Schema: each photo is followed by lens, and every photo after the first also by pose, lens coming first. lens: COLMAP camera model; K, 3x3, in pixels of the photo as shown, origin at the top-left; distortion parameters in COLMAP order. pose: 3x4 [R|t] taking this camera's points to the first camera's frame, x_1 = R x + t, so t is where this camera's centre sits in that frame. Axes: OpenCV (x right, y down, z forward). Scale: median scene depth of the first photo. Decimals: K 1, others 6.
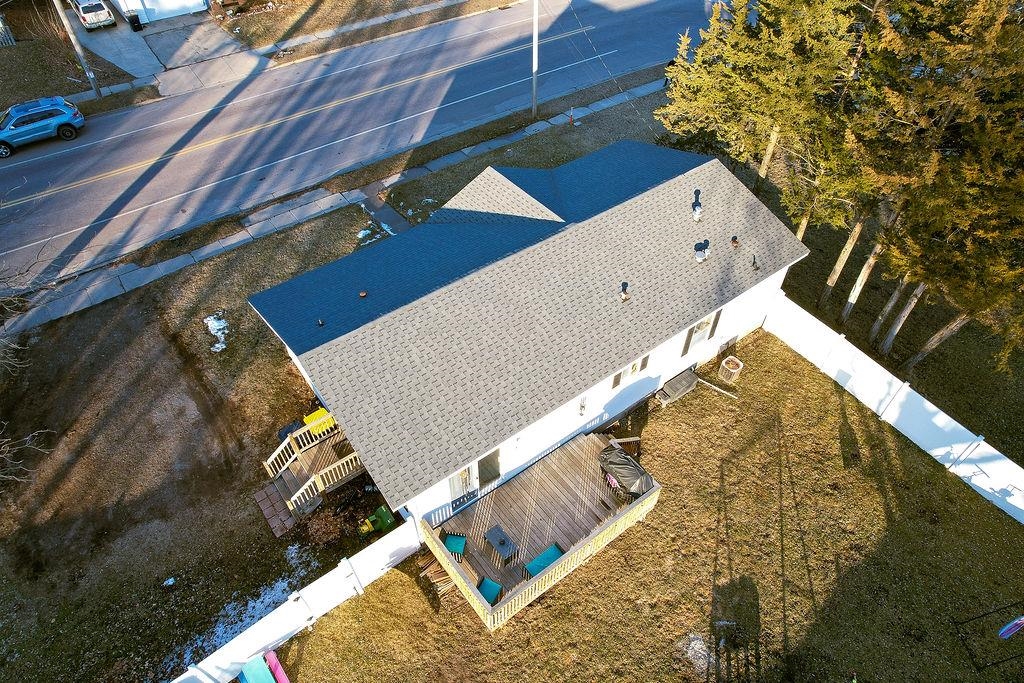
lens RADIAL K [[664.0, 0, 516.1], [0, 664.0, 342.4], [0, 0, 1]] dist [-0.071313, 0.063365]
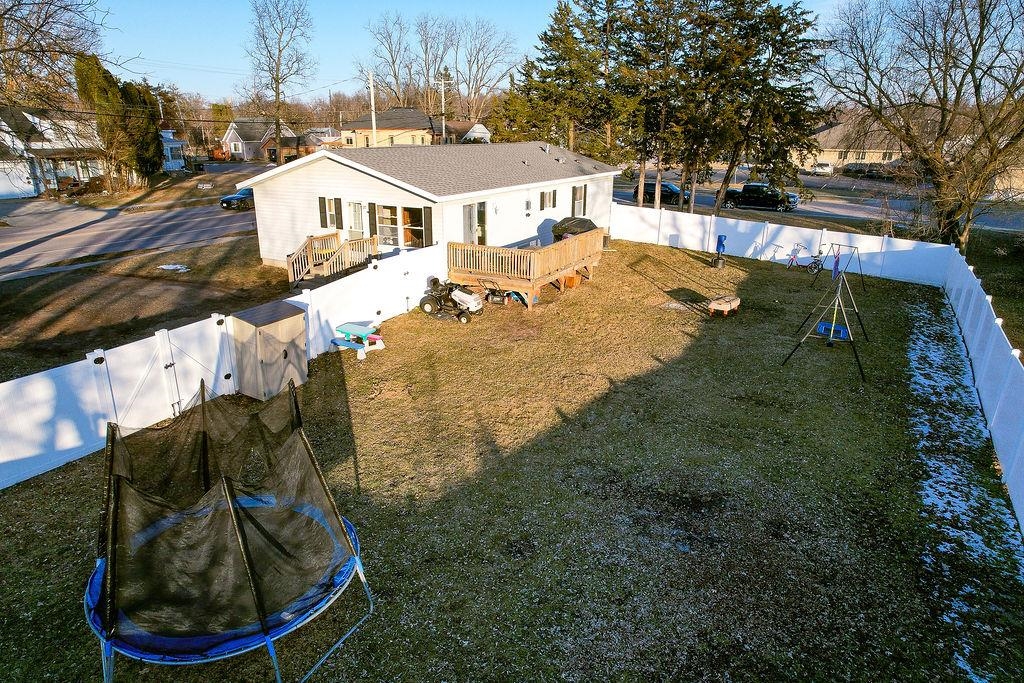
lens RADIAL K [[664.0, 0, 522.4], [0, 664.0, 345.2], [0, 0, 1]] dist [-0.071313, 0.063365]
pose [[0.907113, -0.135458, 0.398493, -0.457607], [0.308548, 0.857966, -0.410721, 0.838582], [-0.286258, 0.495525, 0.820068, 0.034829]]
